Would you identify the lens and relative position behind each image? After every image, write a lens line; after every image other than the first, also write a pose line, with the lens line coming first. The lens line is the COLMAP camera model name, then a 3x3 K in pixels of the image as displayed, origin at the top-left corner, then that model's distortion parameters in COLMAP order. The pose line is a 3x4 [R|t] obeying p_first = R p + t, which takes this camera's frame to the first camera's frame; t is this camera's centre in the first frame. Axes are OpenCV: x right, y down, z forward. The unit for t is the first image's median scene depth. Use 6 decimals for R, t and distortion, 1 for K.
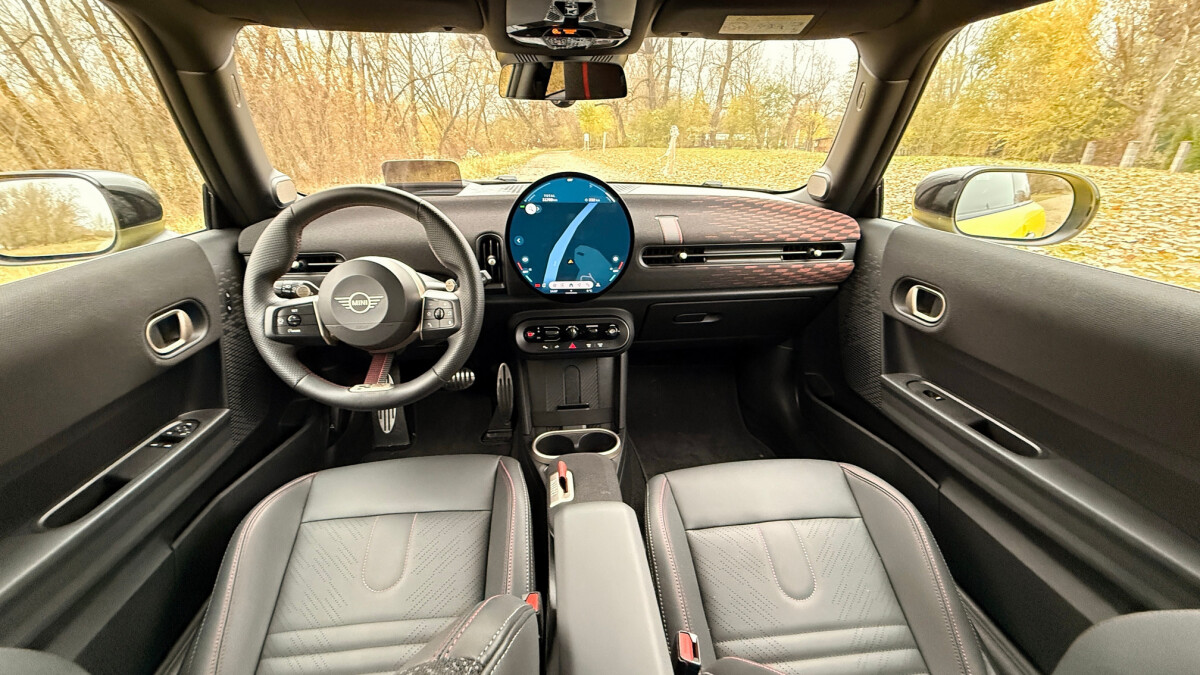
lens RADIAL K [[475.0, 0, 598.7], [0, 475.0, 341.0], [0, 0, 1]] dist [-0.006778, 0.000682]
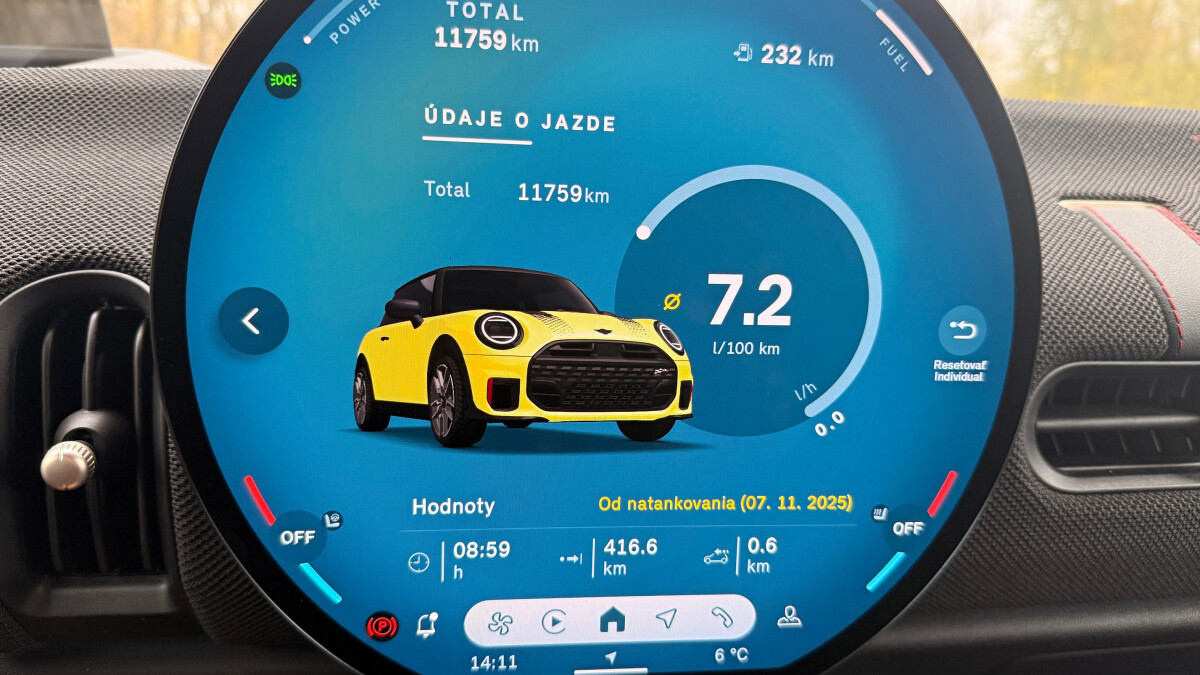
lens RADIAL K [[844.0, 0, 623.1], [0, 844.0, 330.0], [0, 0, 1]] dist [0.040124, -0.069869]
pose [[0.999668, 0.022777, 0.012009, -0.060070], [-0.020610, 0.987373, -0.157068, -0.165339], [-0.015435, 0.156768, 0.987515, 0.725218]]
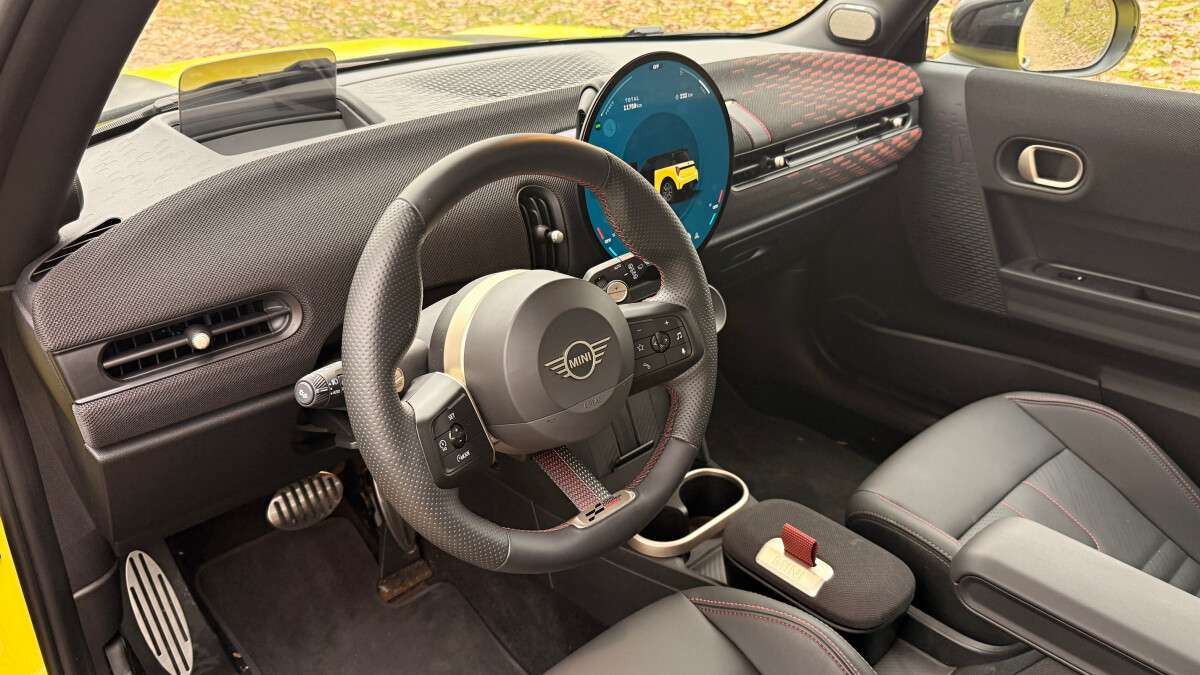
lens RADIAL K [[934.0, 0, 589.1], [0, 934.0, 357.3], [0, 0, 1]] dist [0.036078, -0.088630]
pose [[0.806634, -0.285727, 0.517399, -0.763771], [0.255077, 0.957958, 0.131350, -0.161105], [-0.533177, 0.026025, 0.845604, 0.086646]]
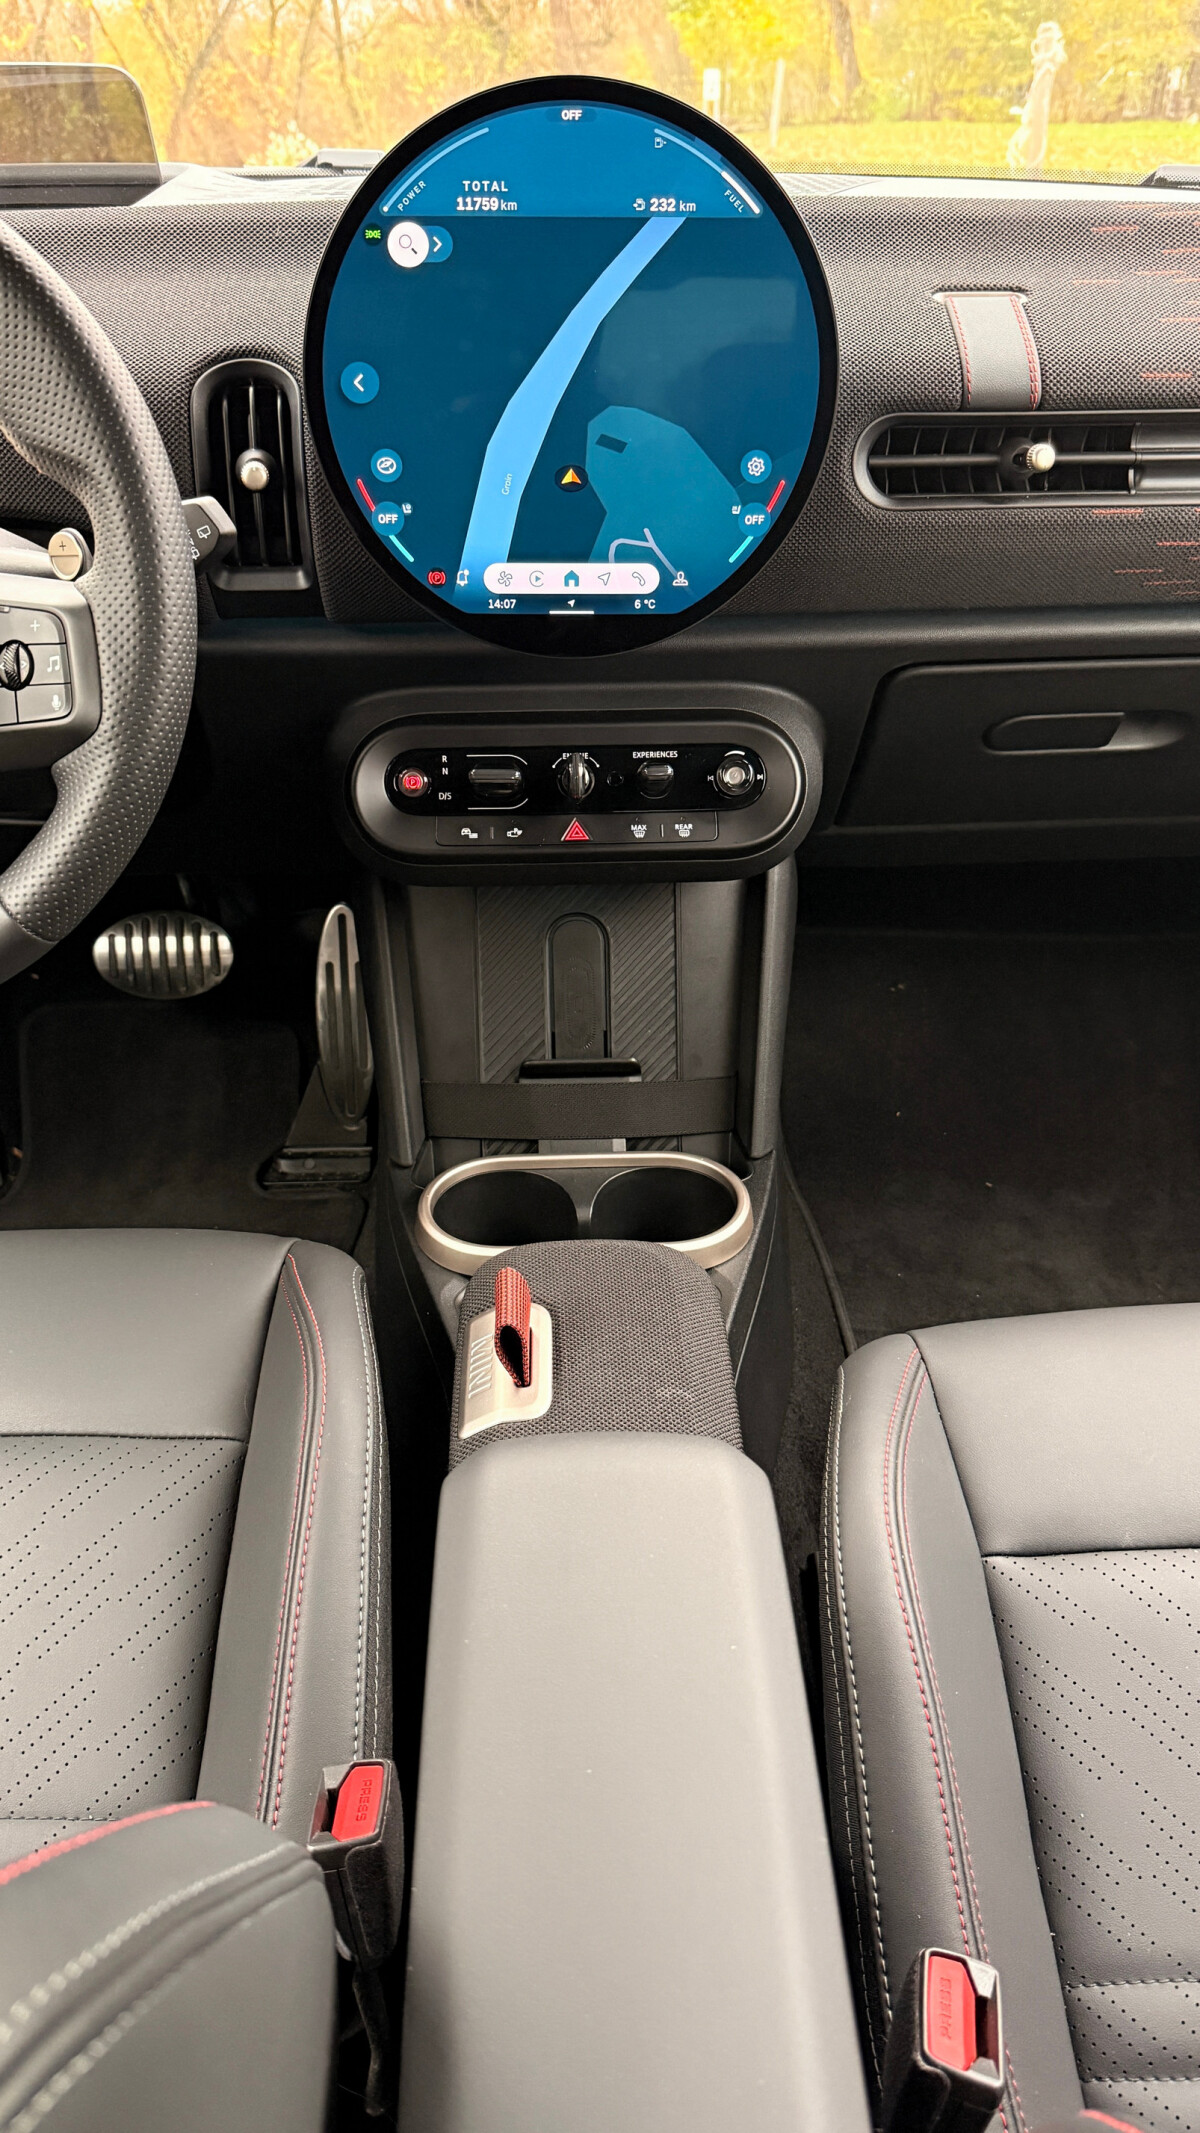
lens RADIAL K [[1660.1, 0, 594.4], [0, 1660.1, 1083.5], [0, 0, 1]] dist [0.036078, -0.088630]
pose [[0.996466, 0.033163, -0.077175, 0.029471], [-0.022436, 0.990464, 0.135929, 0.025298], [0.080946, -0.133718, 0.987708, 0.108994]]
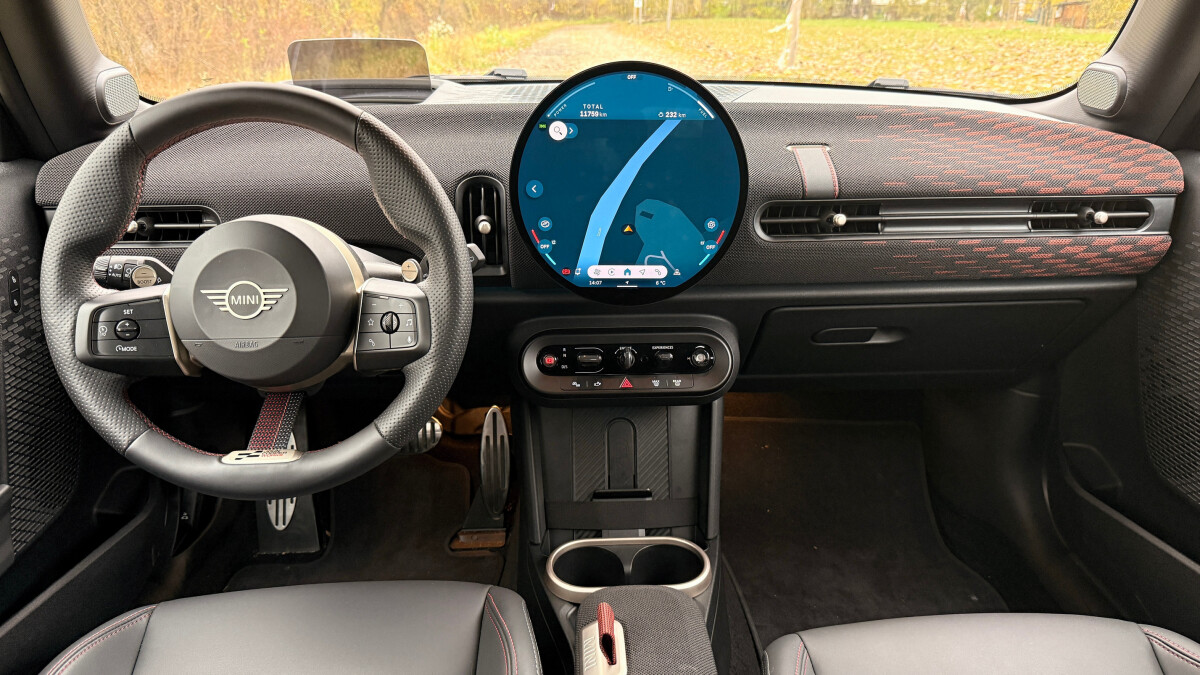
lens RADIAL K [[844.0, 0, 600.0], [0, 844.0, 343.3], [0, 0, 1]] dist [0.040124, -0.069869]
pose [[0.997929, 0.022352, -0.060322, -0.029483], [-0.023653, 0.999501, -0.020932, -0.015397], [0.059824, 0.022315, 0.997959, 0.042624]]
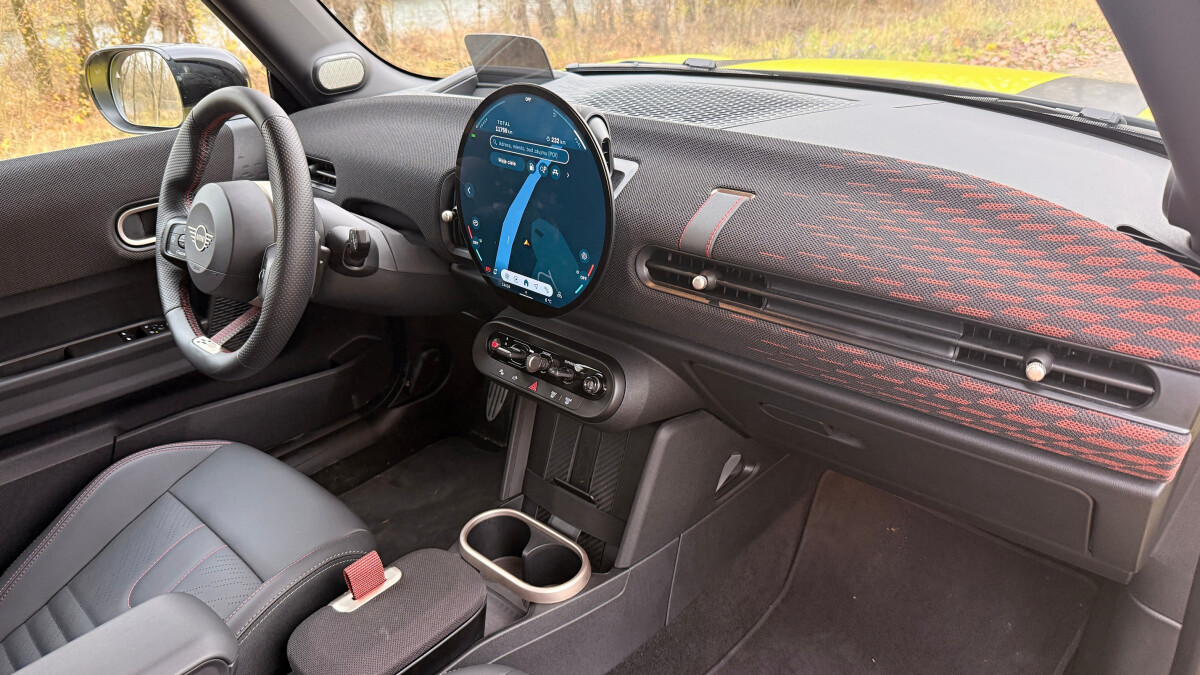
lens RADIAL K [[844.0, 0, 606.3], [0, 844.0, 336.5], [0, 0, 1]] dist [0.040124, -0.069869]
pose [[0.656688, 0.294443, -0.694309, 0.720042], [-0.258757, 0.952717, 0.159293, -0.240980], [0.708383, 0.075052, 0.701827, 0.367910]]
